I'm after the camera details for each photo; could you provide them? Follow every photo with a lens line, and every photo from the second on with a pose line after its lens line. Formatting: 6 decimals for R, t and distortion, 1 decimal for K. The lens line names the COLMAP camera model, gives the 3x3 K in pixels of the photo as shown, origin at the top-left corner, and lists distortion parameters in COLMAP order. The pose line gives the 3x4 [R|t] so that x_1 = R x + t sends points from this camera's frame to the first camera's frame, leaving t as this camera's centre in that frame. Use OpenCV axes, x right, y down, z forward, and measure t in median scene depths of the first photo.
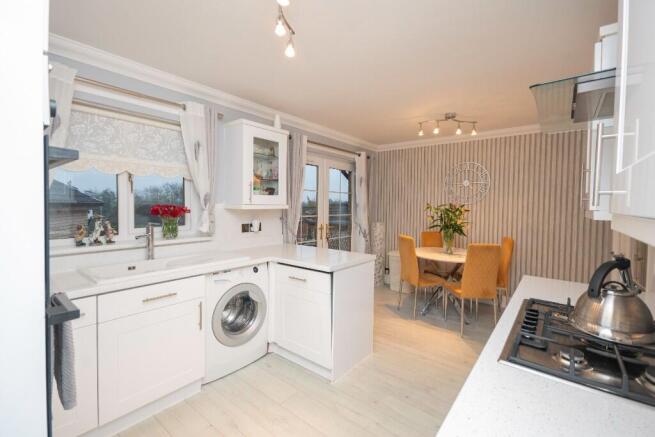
lens RADIAL K [[290.5, 0, 327.6], [0, 290.5, 211.5], [0, 0, 1]] dist [0.003721, 0.000816]
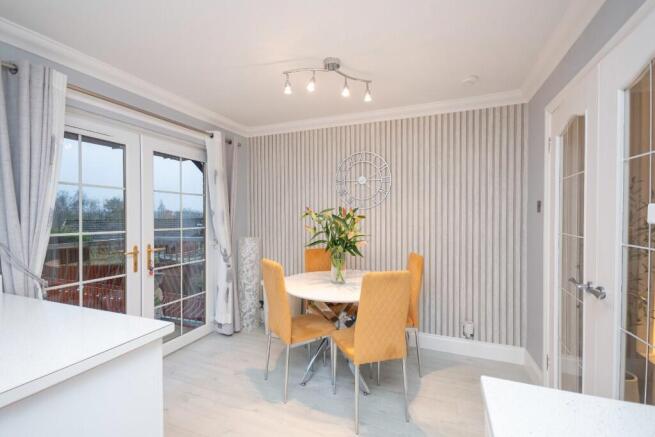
lens RADIAL K [[290.5, 0, 326.3], [0, 290.5, 218.2], [0, 0, 1]] dist [0.003721, 0.000816]
pose [[0.956450, -0.021584, 0.291096, 0.196367], [0.024341, 0.999687, -0.005850, 0.000979], [-0.290878, 0.012681, 0.956676, 0.366868]]
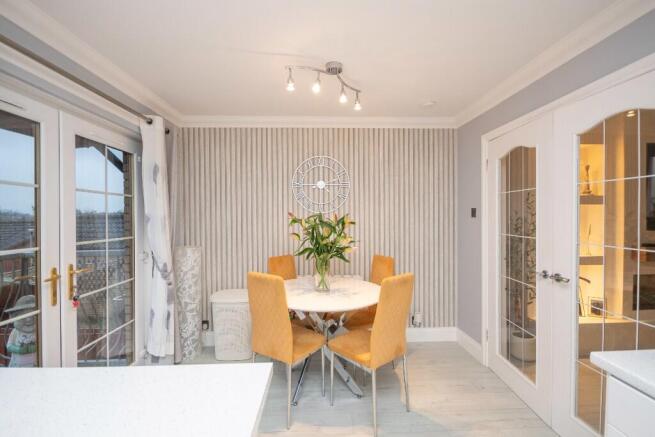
lens RADIAL K [[294.4, 0, 326.6], [0, 294.4, 216.8], [0, 0, 1]] dist [-0.003468, 0.000073]
pose [[0.756206, -0.023296, 0.653919, 0.000267], [0.032126, 0.999483, -0.001545, -0.016827], [-0.653545, 0.022177, 0.756563, 0.487436]]
